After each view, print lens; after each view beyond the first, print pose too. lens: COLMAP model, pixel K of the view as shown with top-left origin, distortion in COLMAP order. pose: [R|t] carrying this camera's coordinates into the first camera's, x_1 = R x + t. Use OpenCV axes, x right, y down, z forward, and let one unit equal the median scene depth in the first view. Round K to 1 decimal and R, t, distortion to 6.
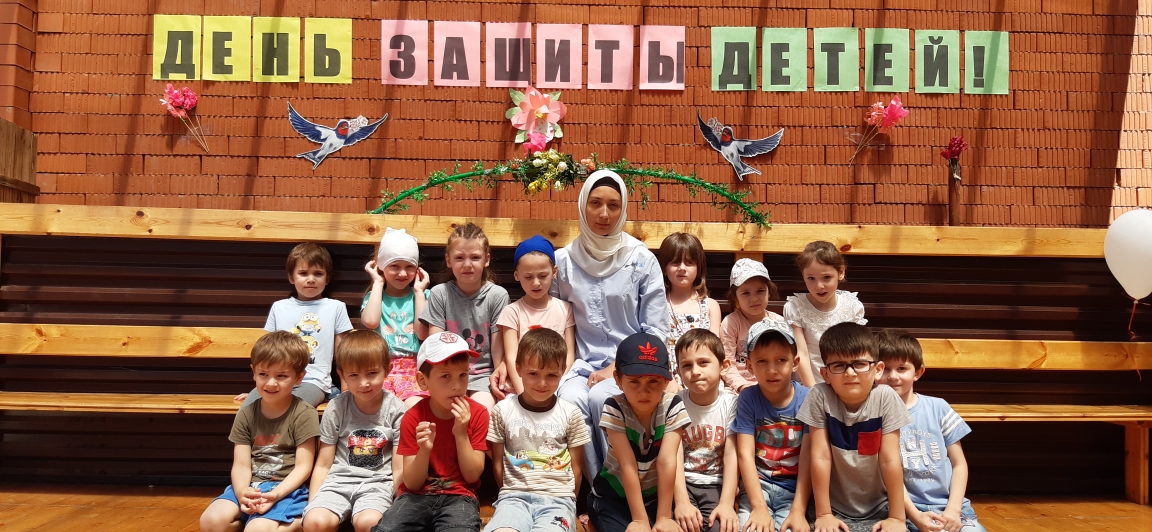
lens RADIAL K [[951.9, 0, 575.4], [0, 951.9, 263.9], [0, 0, 1]] dist [0.053019, -0.134707]
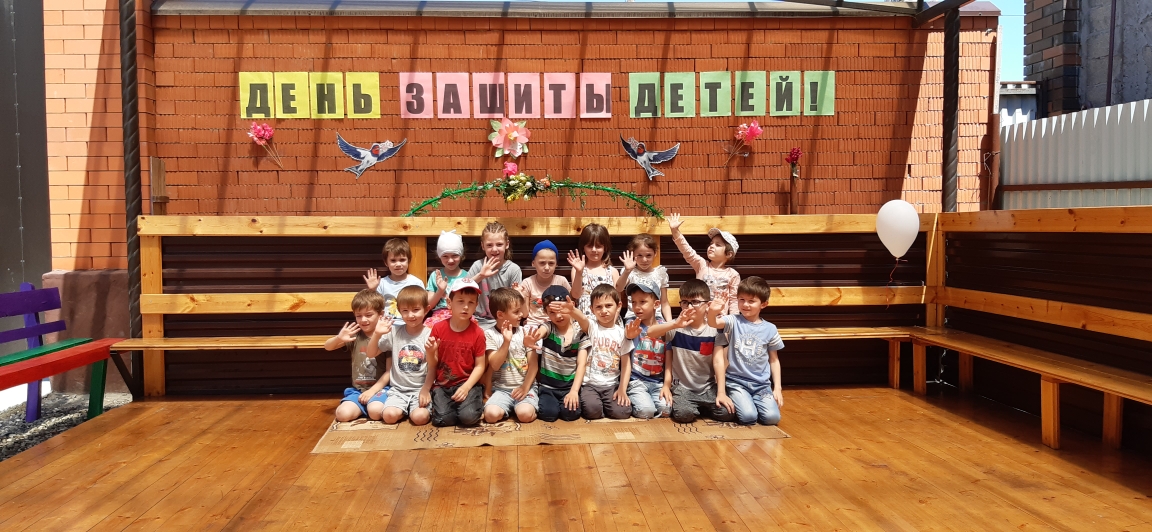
lens RADIAL K [[951.9, 0, 580.6], [0, 951.9, 282.2], [0, 0, 1]] dist [0.053019, -0.134707]
pose [[0.999117, -0.025506, 0.033379, 0.012934], [0.021815, 0.994061, 0.106619, -0.089442], [-0.035901, -0.105796, 0.993740, -0.466534]]
